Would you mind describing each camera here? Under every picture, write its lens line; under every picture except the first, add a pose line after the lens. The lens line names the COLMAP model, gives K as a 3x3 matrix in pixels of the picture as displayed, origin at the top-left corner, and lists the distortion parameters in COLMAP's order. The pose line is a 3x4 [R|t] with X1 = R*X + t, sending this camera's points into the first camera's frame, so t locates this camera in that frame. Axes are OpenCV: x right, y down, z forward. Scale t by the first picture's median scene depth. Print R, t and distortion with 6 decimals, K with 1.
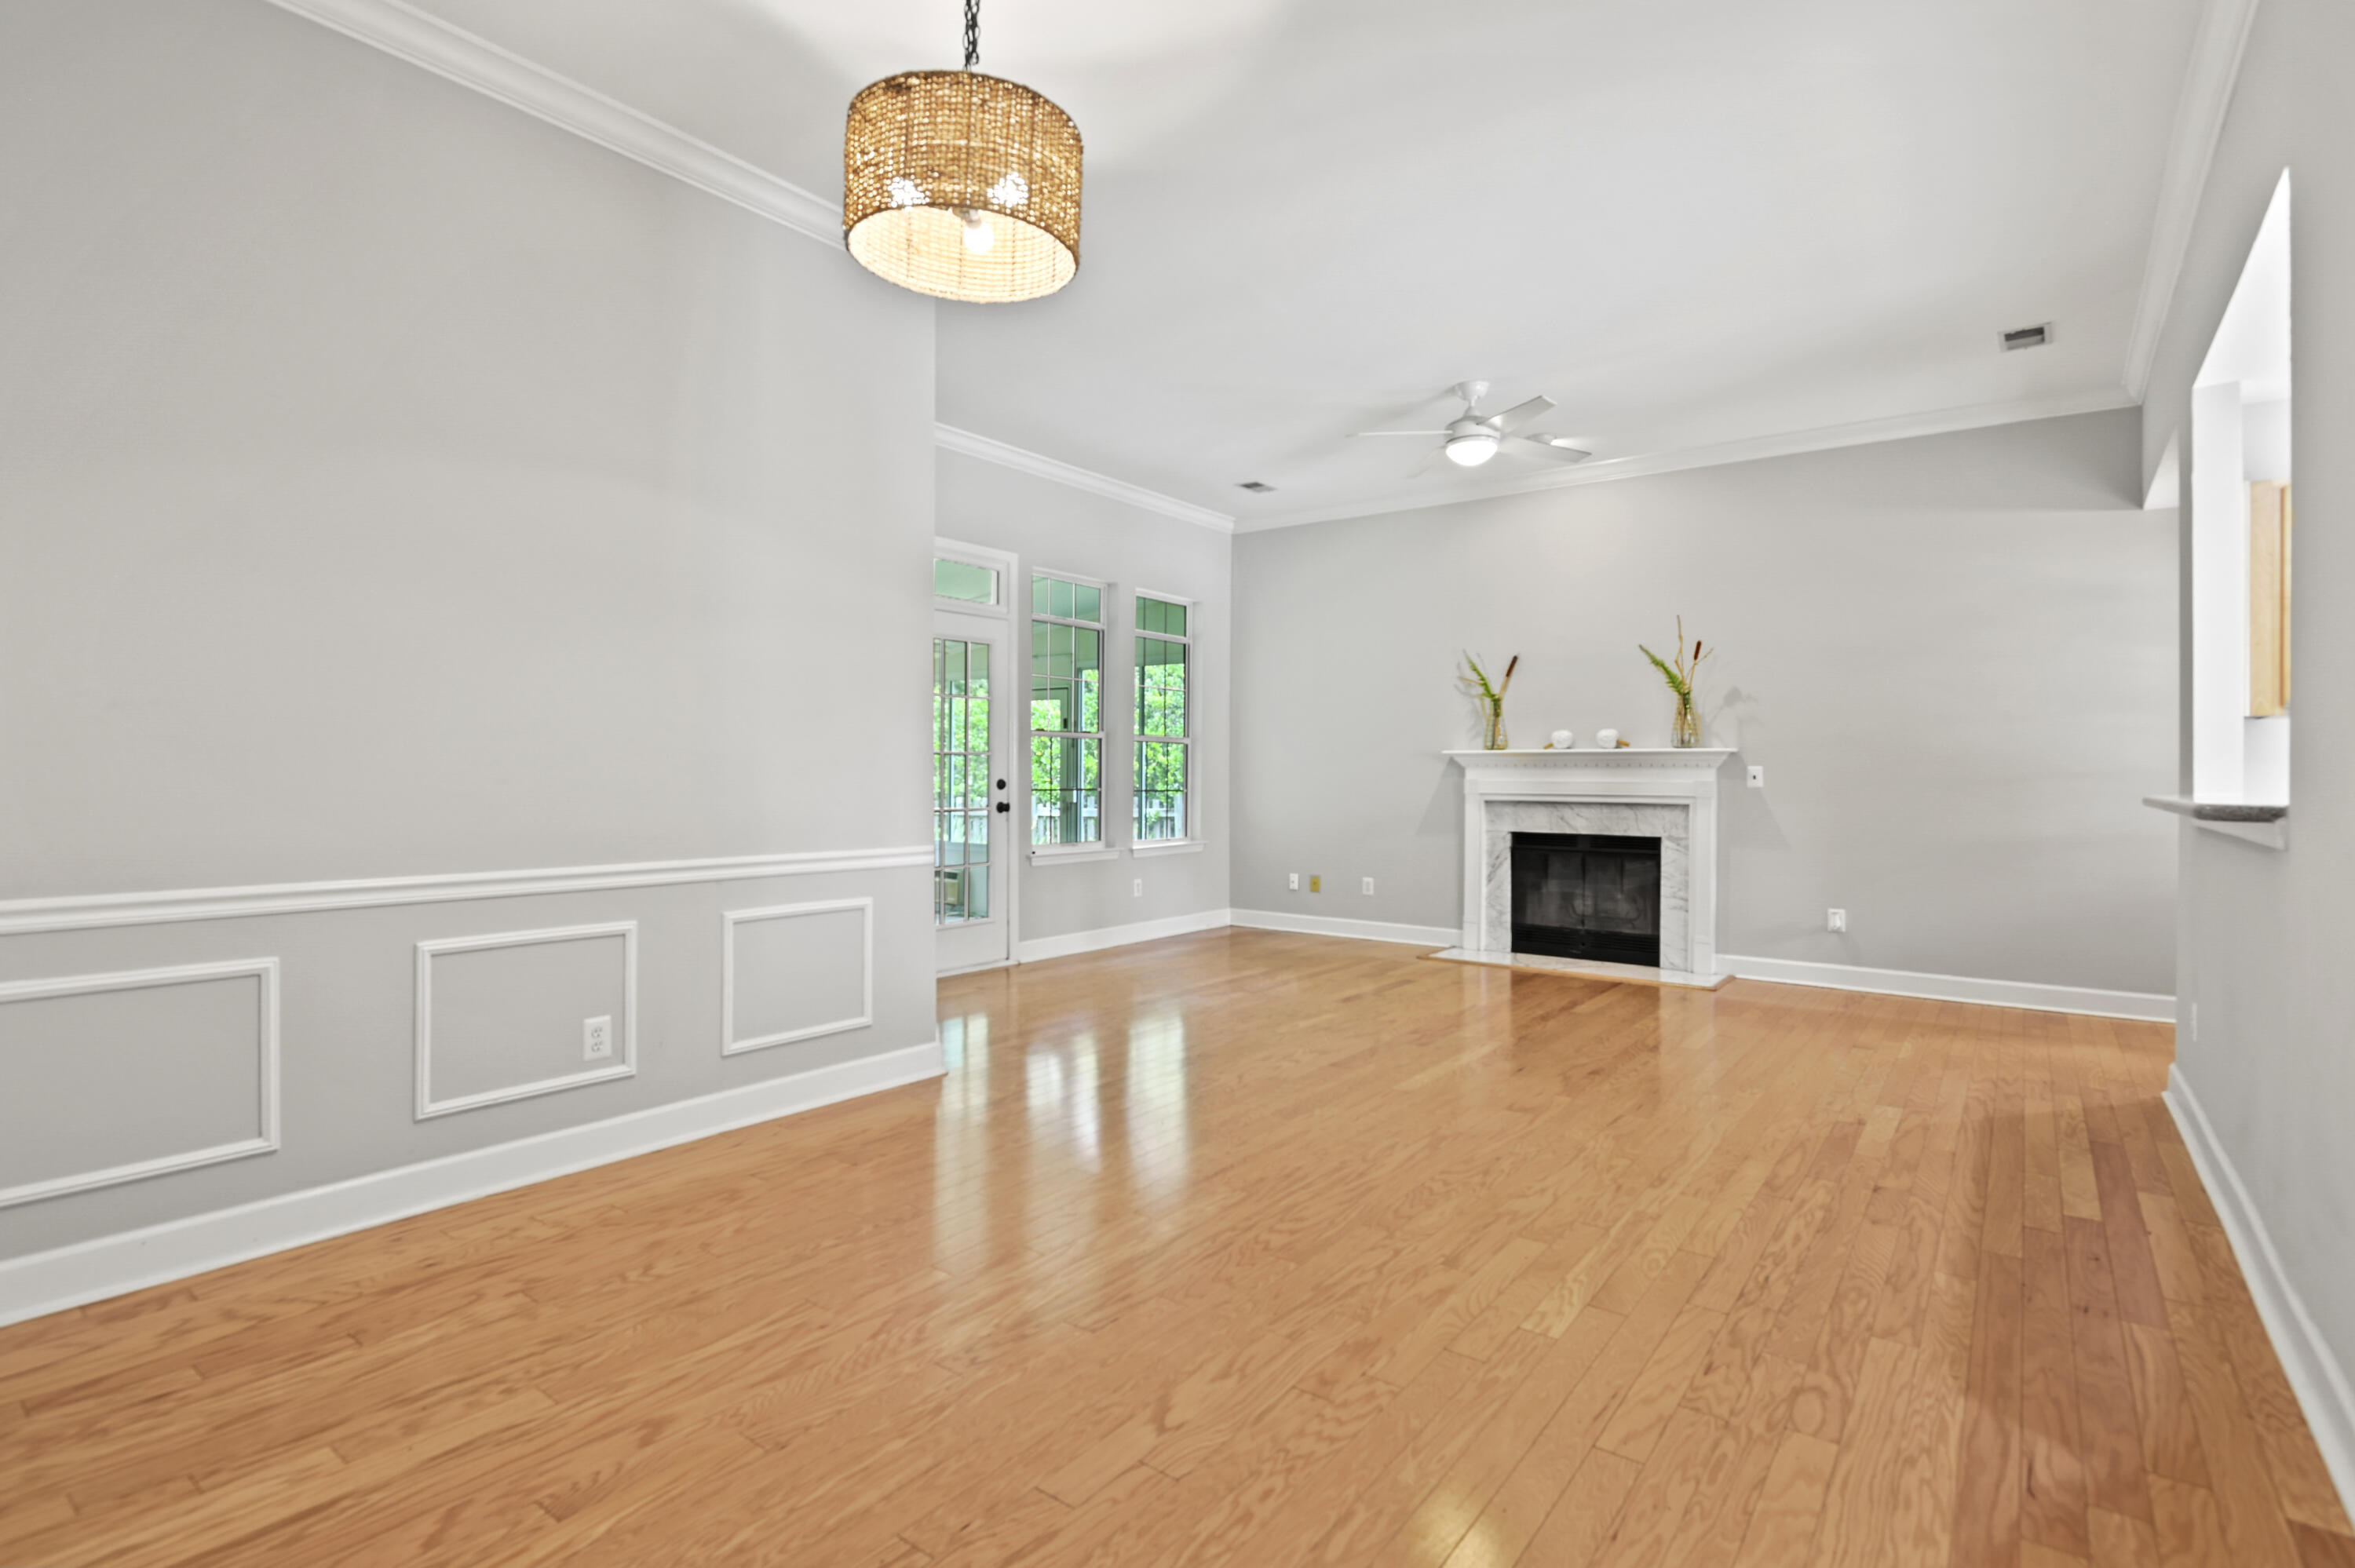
lens RADIAL K [[1132.5, 0, 1172.7], [0, 1132.5, 777.8], [0, 0, 1]] dist [-0.008813, -0.000956]
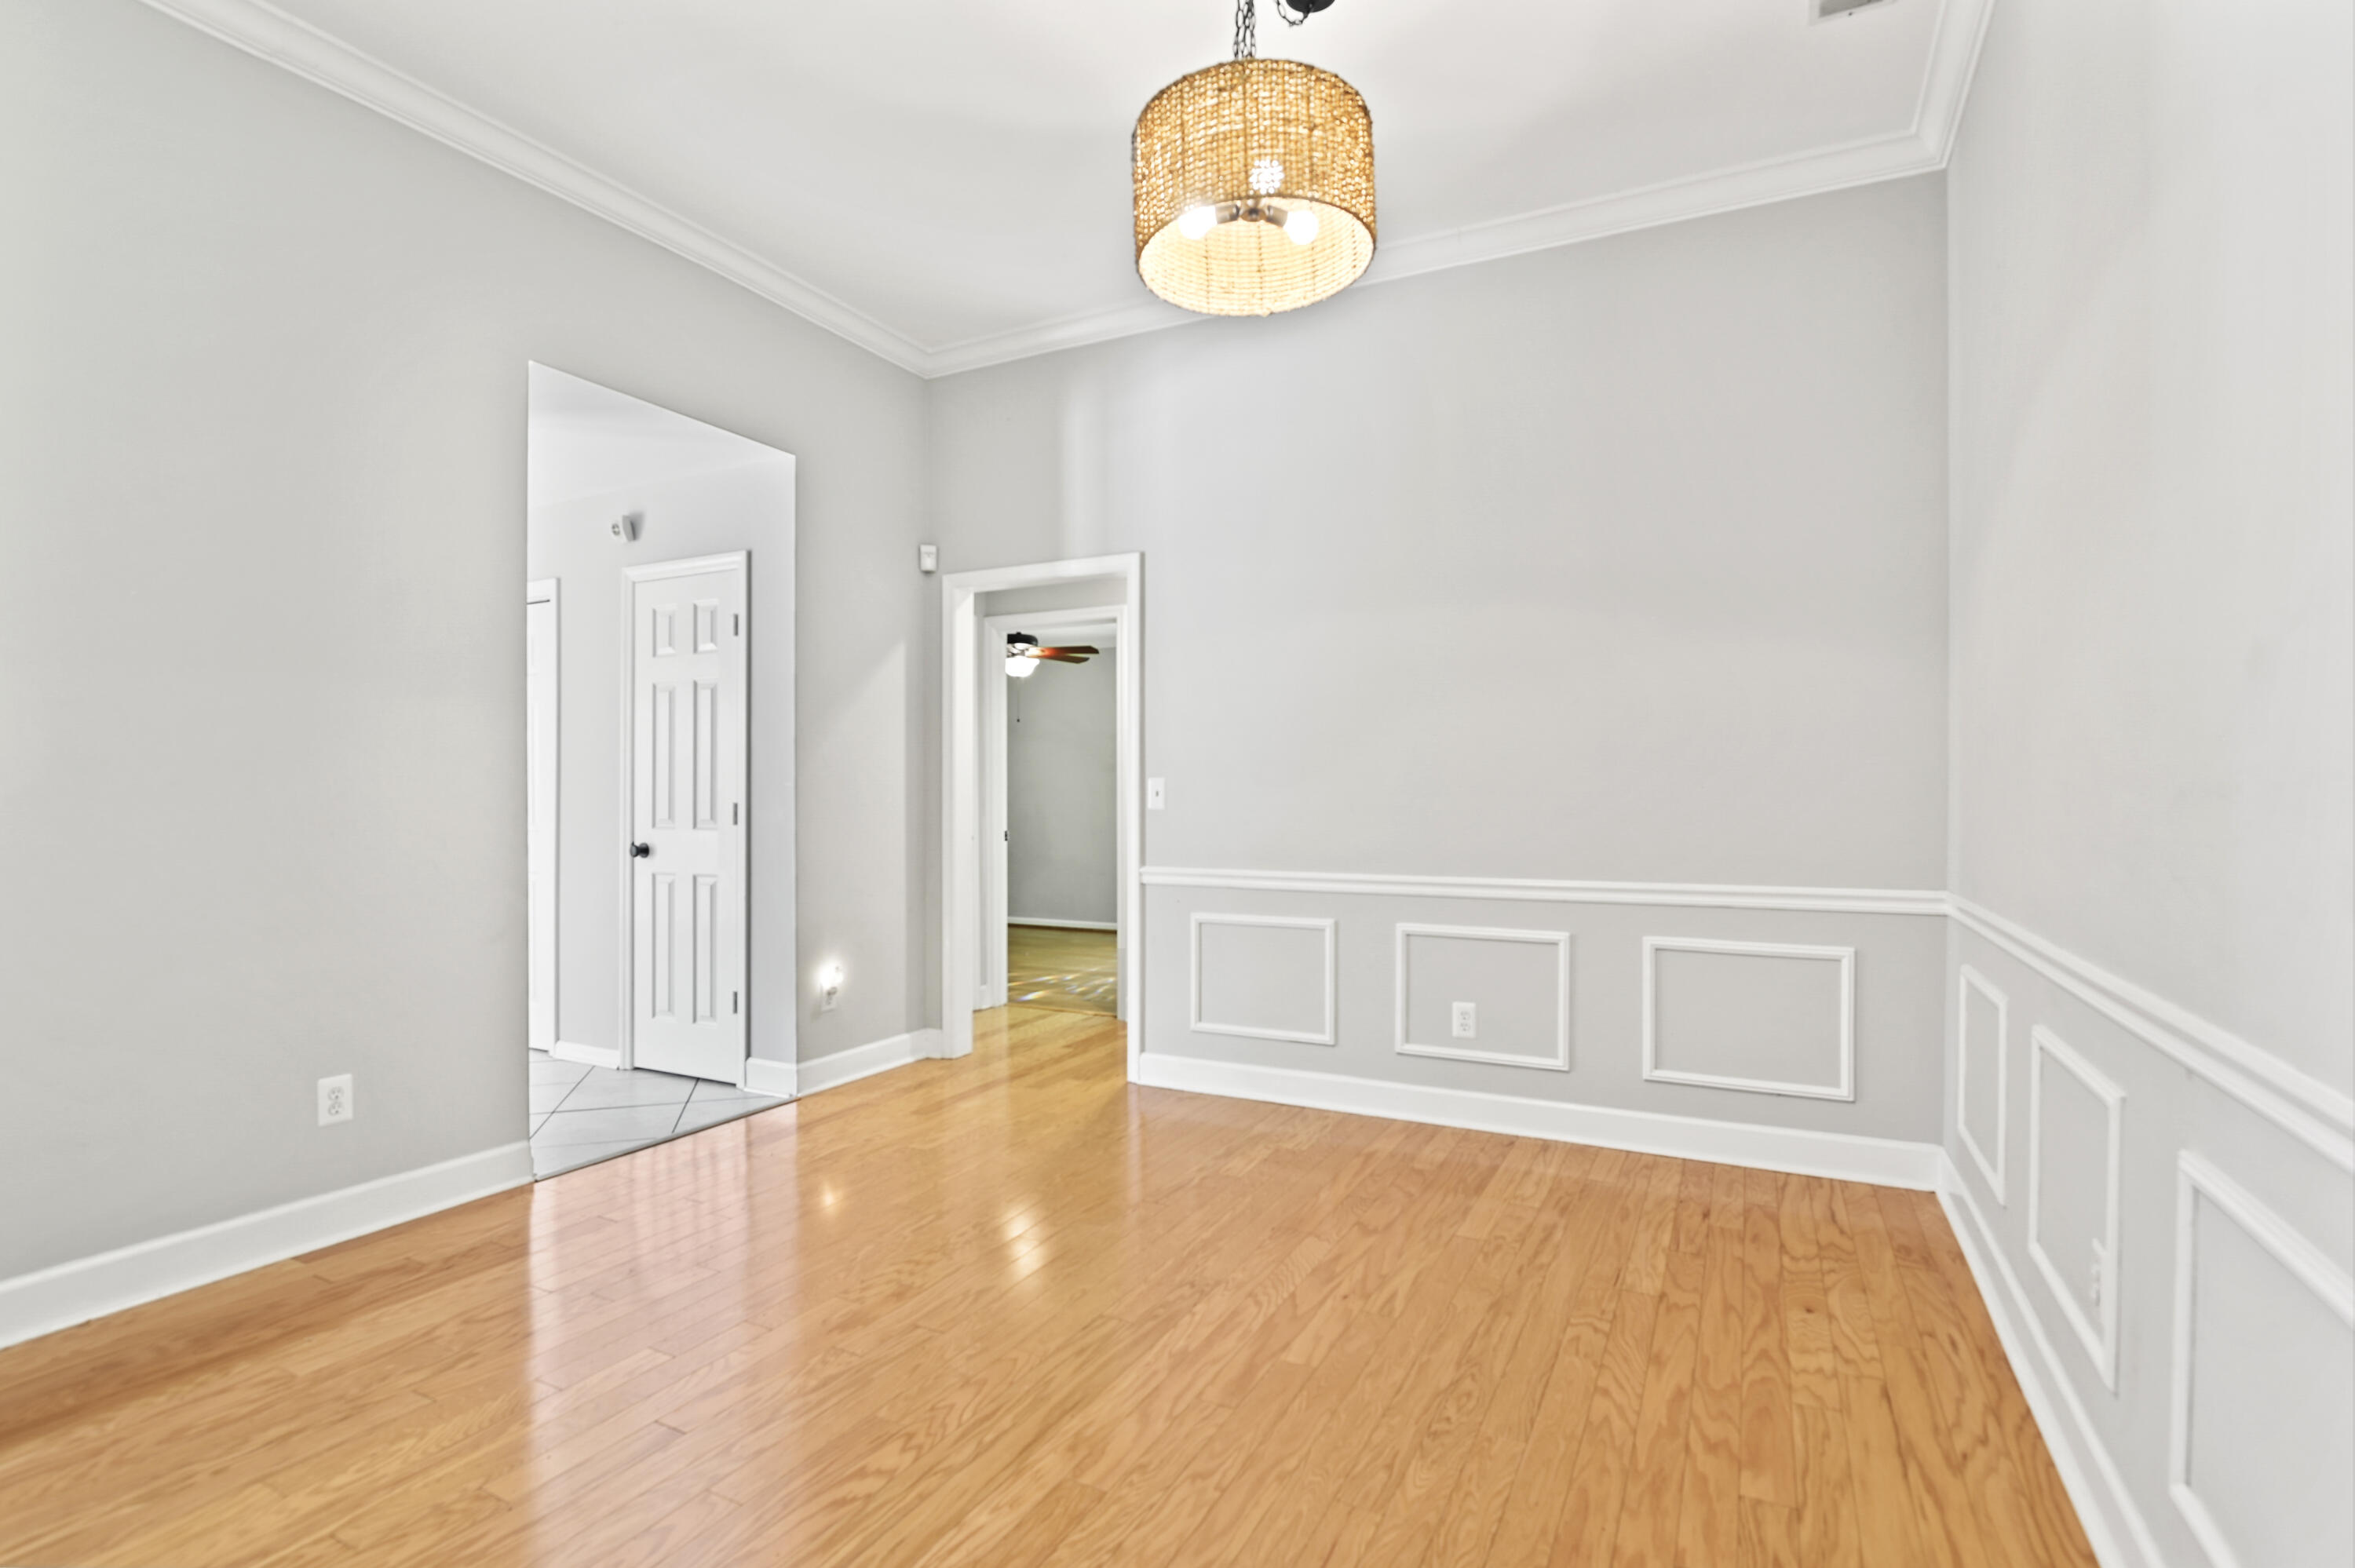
lens RADIAL K [[1132.5, 0, 1172.7], [0, 1132.5, 777.8], [0, 0, 1]] dist [-0.008813, -0.000956]
pose [[-0.986449, -0.007292, -0.163906, 0.039791], [-0.005628, 0.999928, -0.010615, -0.010057], [0.163972, -0.009549, -0.986419, 1.922126]]
